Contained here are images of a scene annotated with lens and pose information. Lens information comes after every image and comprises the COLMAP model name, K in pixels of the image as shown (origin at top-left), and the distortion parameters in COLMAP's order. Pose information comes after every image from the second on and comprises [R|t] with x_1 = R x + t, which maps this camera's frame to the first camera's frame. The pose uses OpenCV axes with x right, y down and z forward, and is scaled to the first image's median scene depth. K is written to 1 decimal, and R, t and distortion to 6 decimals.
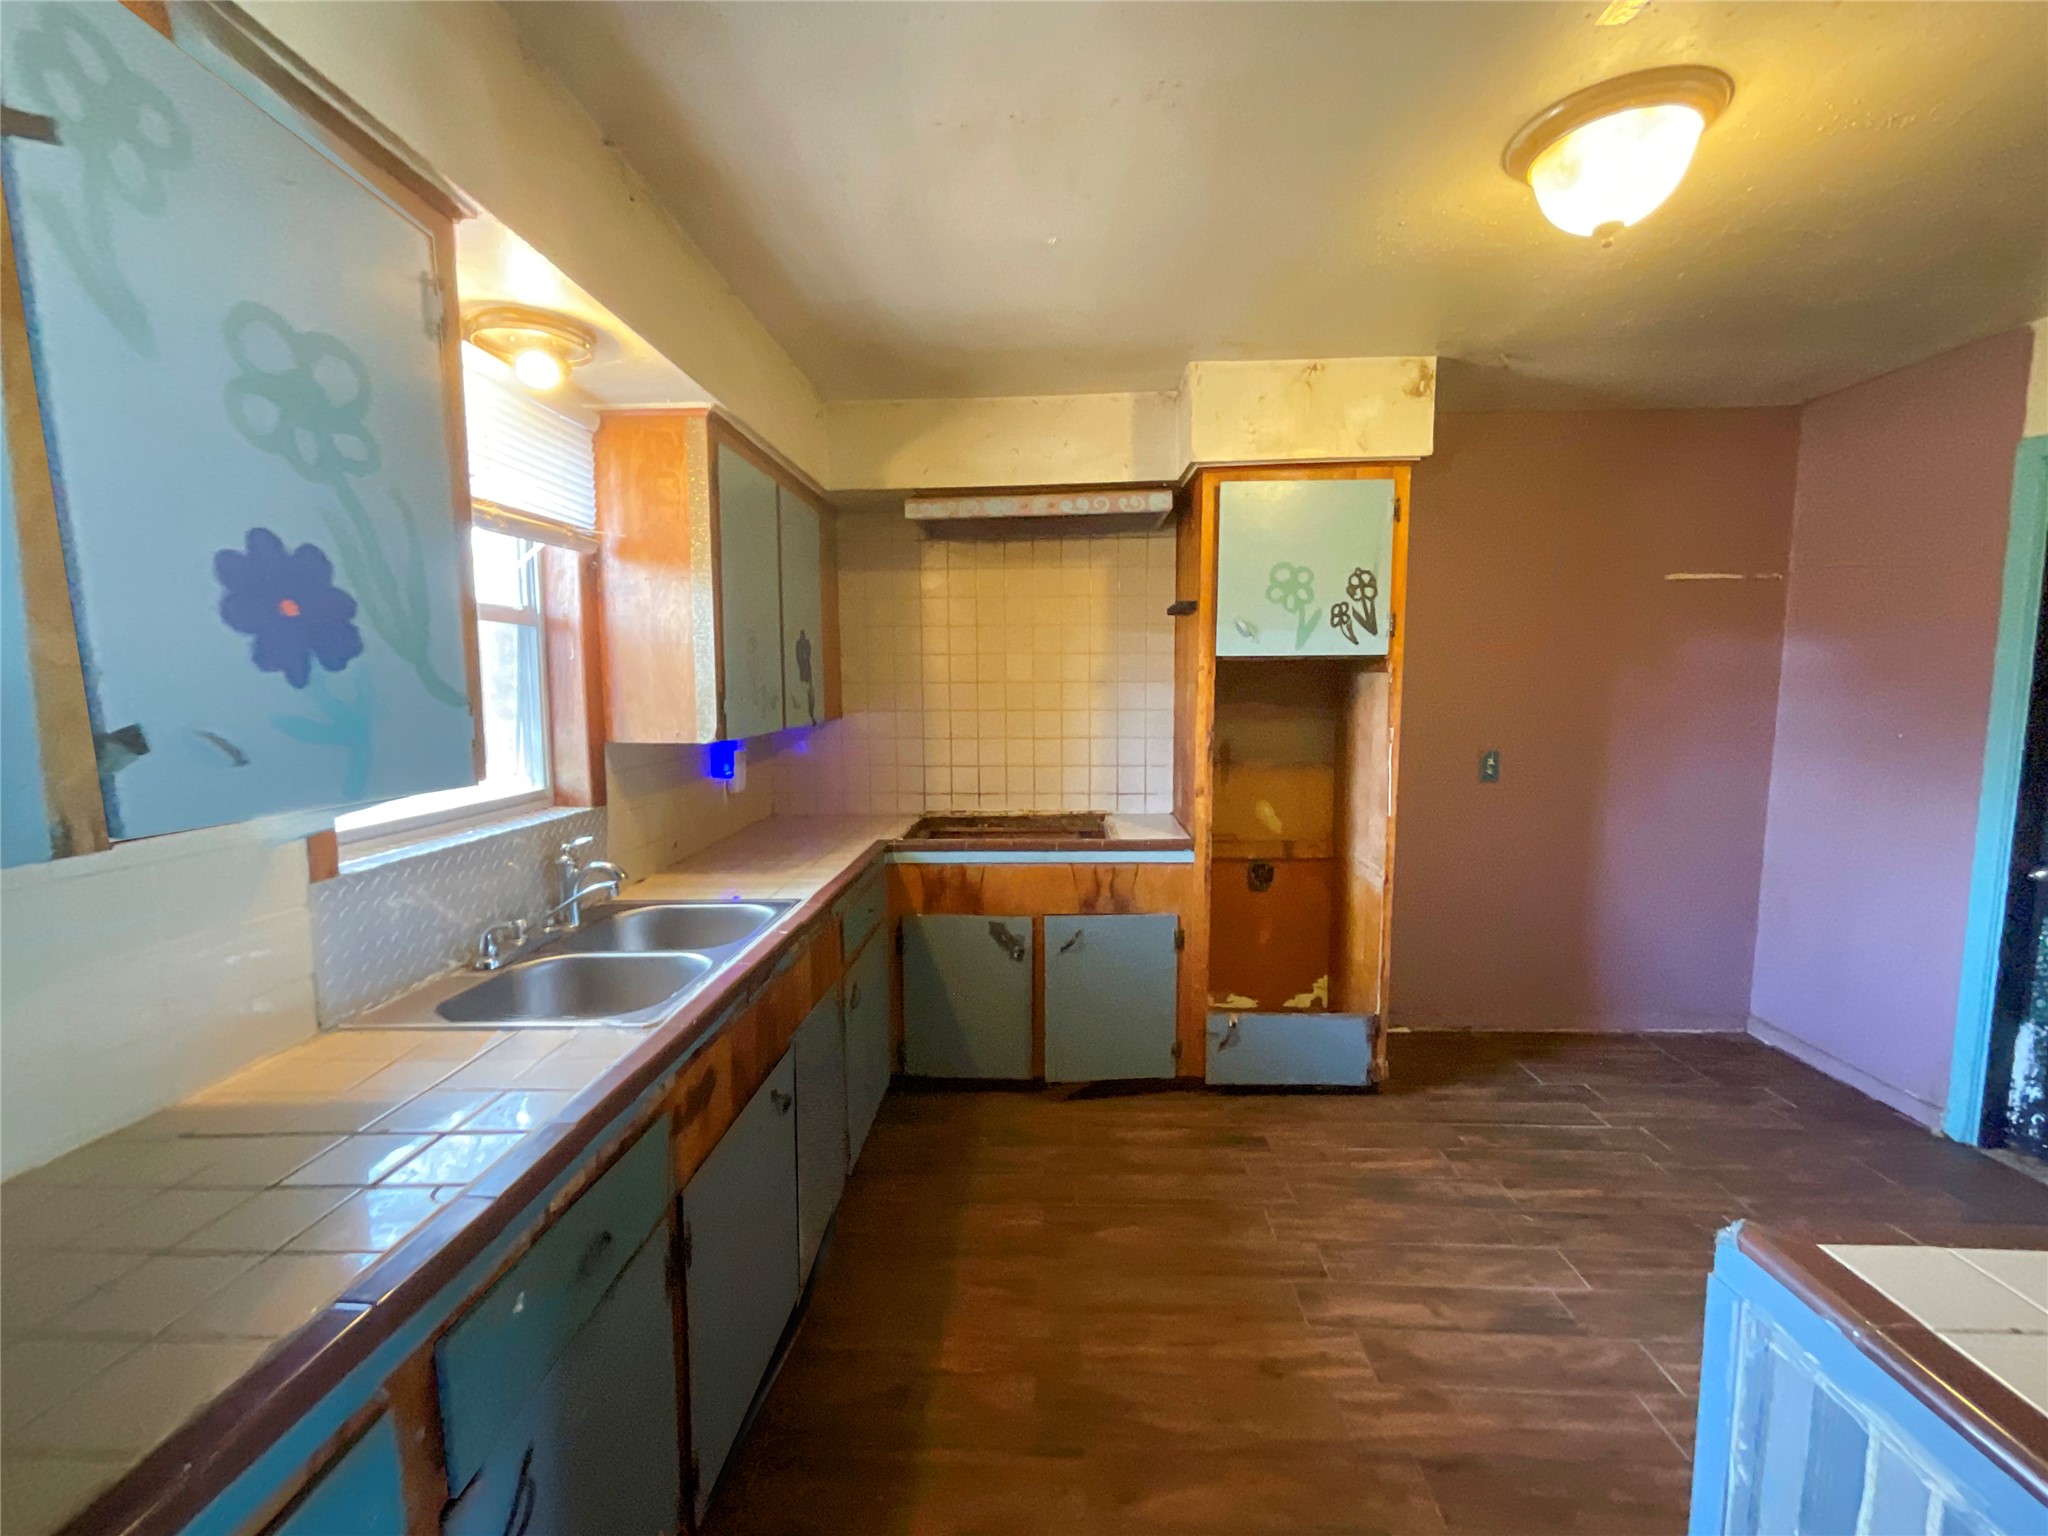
lens RADIAL K [[833.7, 0, 1024.0], [0, 833.7, 768.0], [0, 0, 1]] dist [0.021929, -0.009275]
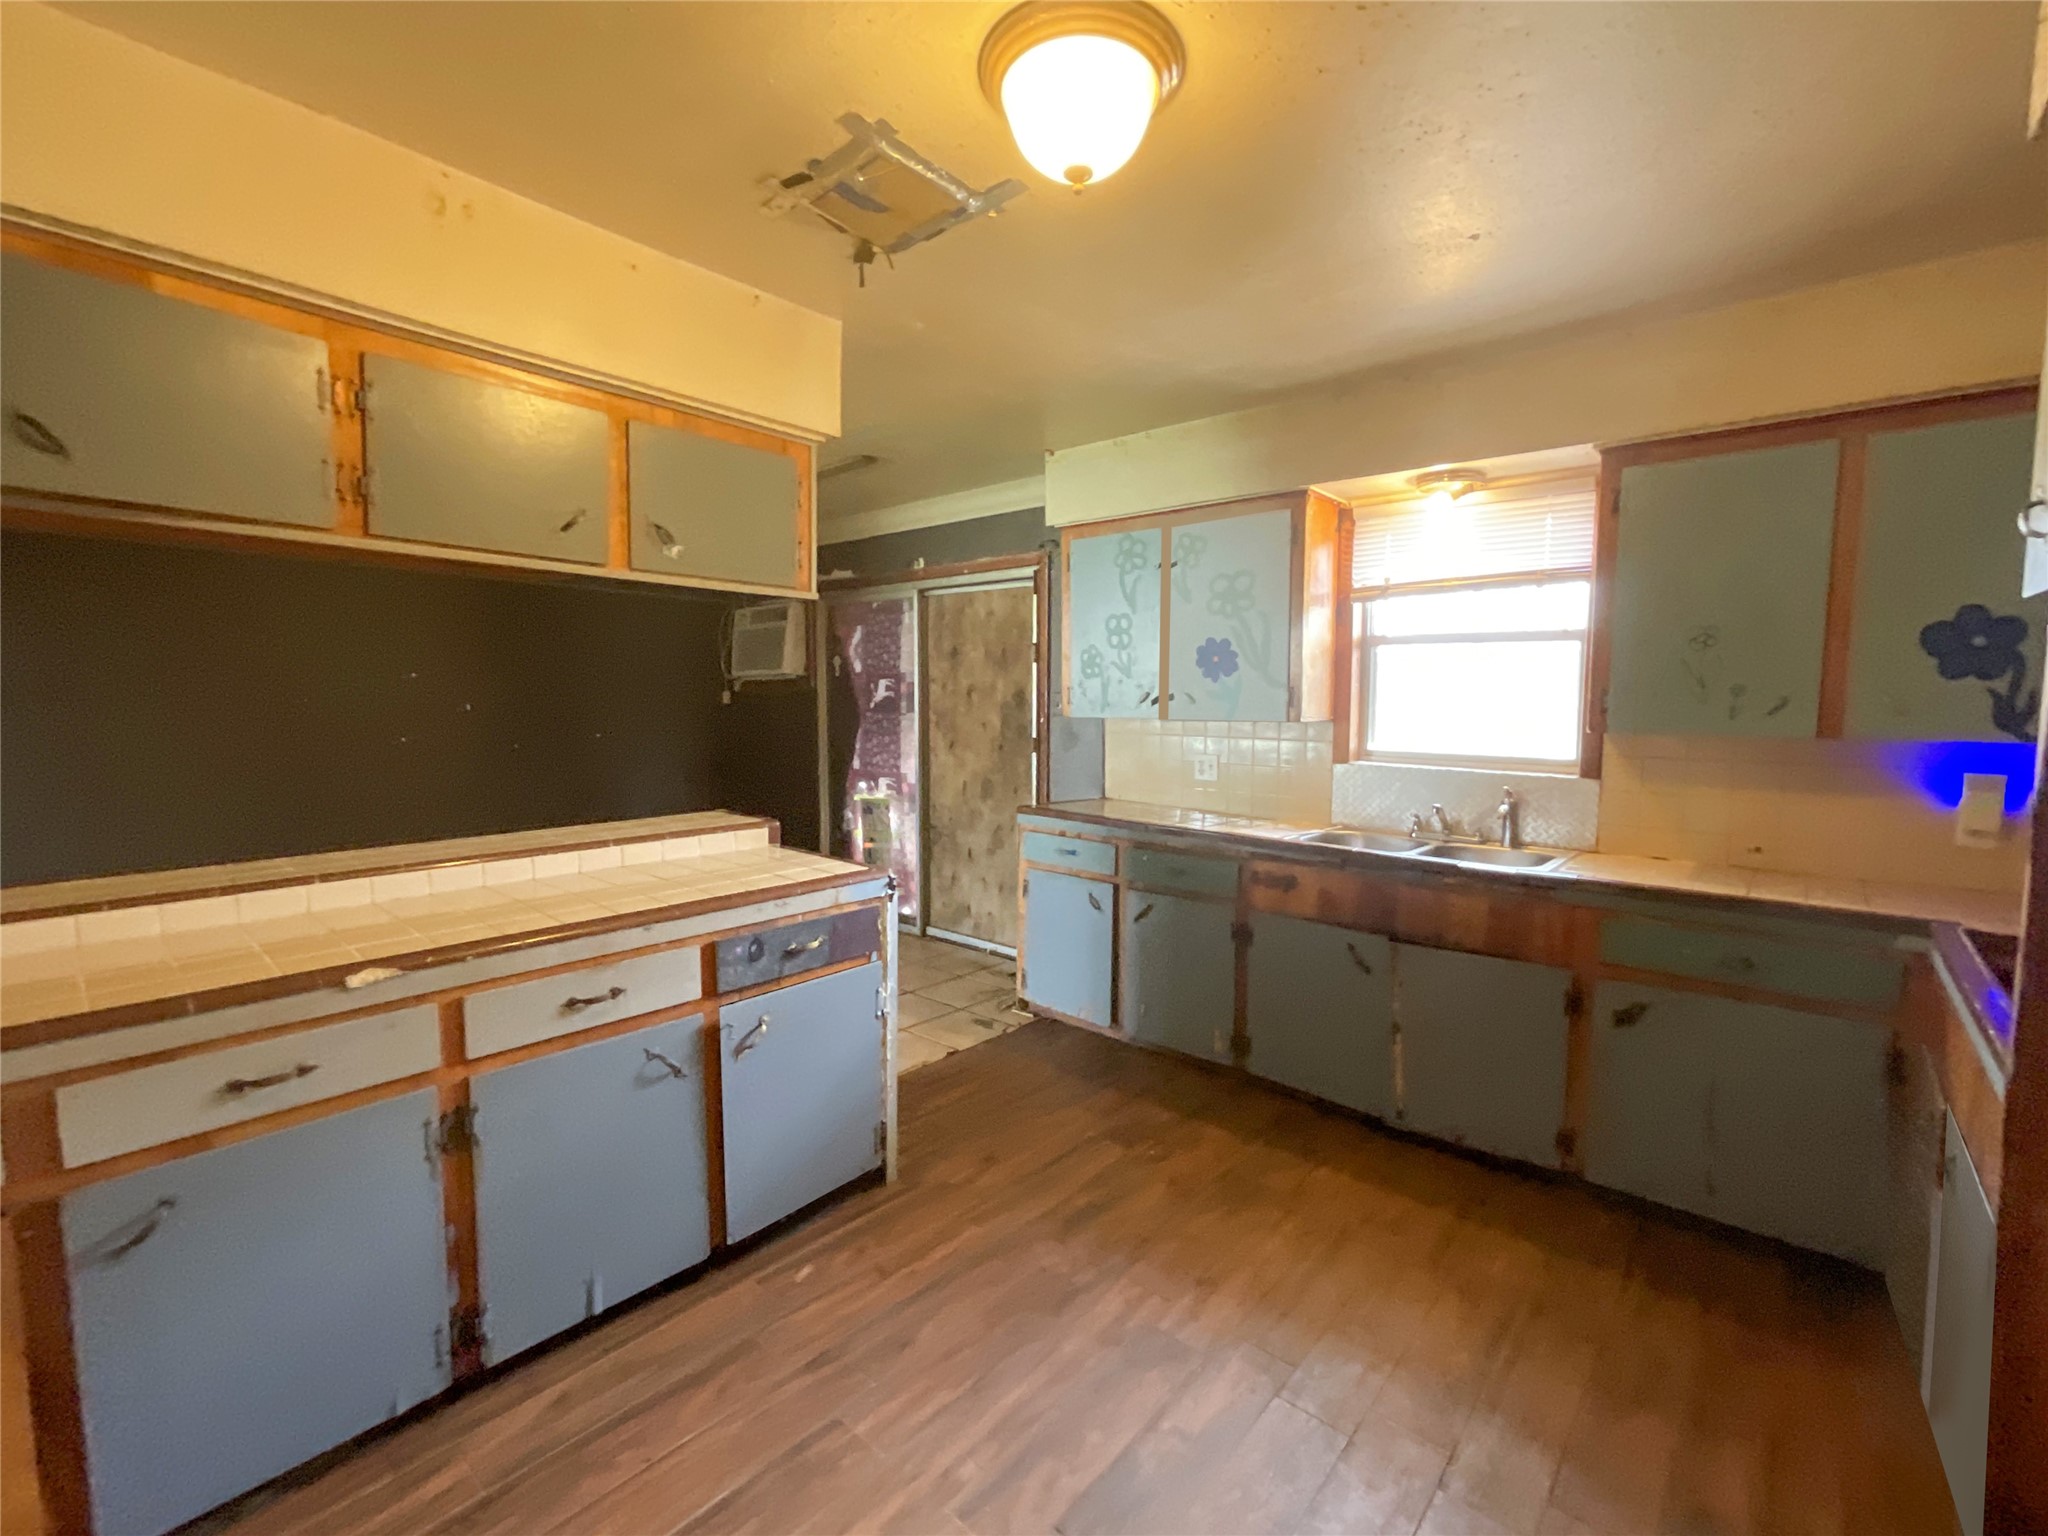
lens RADIAL K [[833.7, 0, 1024.0], [0, 833.7, 768.0], [0, 0, 1]] dist [0.021929, -0.009275]
pose [[-0.616698, 0.055009, -0.785275, 2.103953], [-0.082023, 0.987635, 0.133600, -0.127933], [0.782915, 0.146802, -0.604561, 2.285744]]
